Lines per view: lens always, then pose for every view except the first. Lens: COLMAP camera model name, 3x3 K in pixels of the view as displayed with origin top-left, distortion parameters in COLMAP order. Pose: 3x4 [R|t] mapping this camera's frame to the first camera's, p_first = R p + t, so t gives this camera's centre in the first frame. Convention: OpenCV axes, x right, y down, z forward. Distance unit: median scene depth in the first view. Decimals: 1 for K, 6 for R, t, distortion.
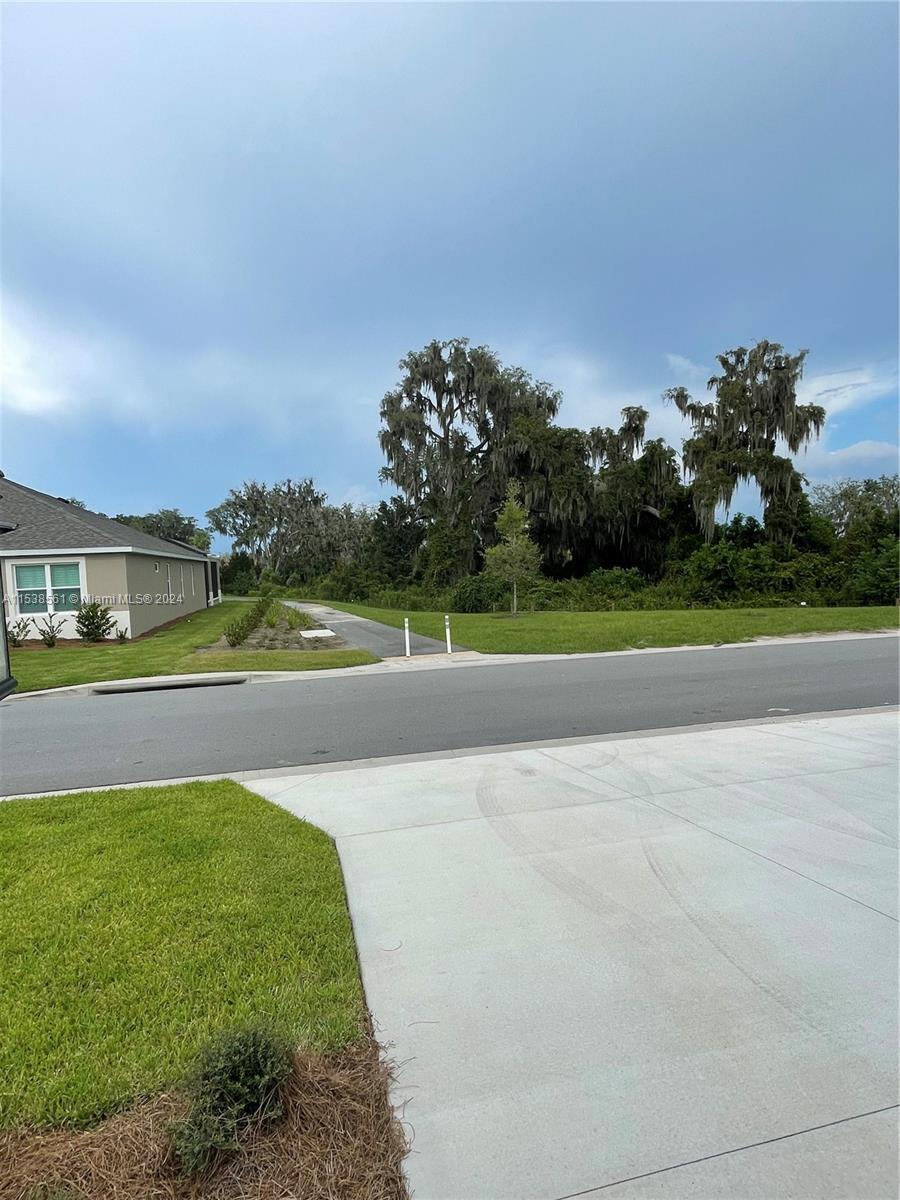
lens RADIAL K [[662.5, 0, 447.3], [0, 662.5, 601.8], [0, 0, 1]] dist [-0.009385, 0.002734]
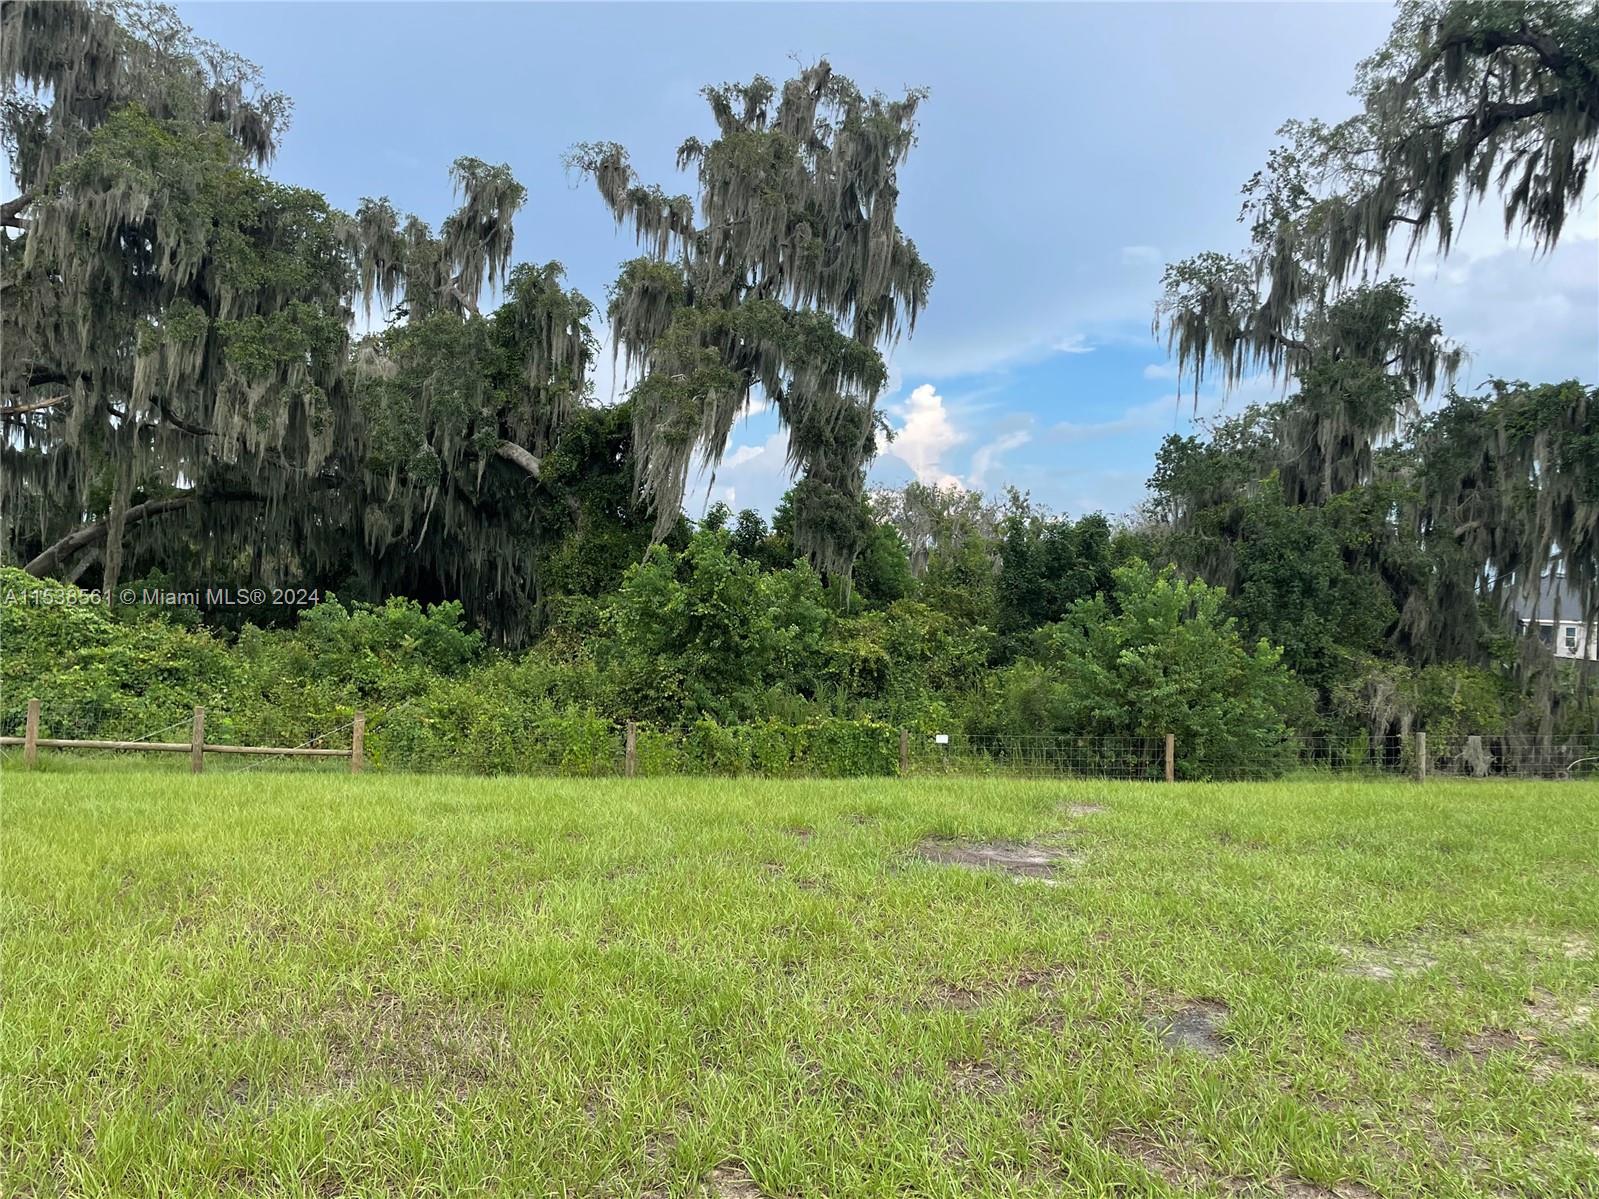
lens RADIAL K [[1209.4, 0, 800.9], [0, 1209.4, 598.7], [0, 0, 1]] dist [0.072499, -0.090294]
pose [[0.862440, 0.078762, 0.499993, 0.116265], [-0.041940, 0.995542, -0.084481, -0.009220], [-0.504418, 0.051890, 0.861899, 0.355101]]
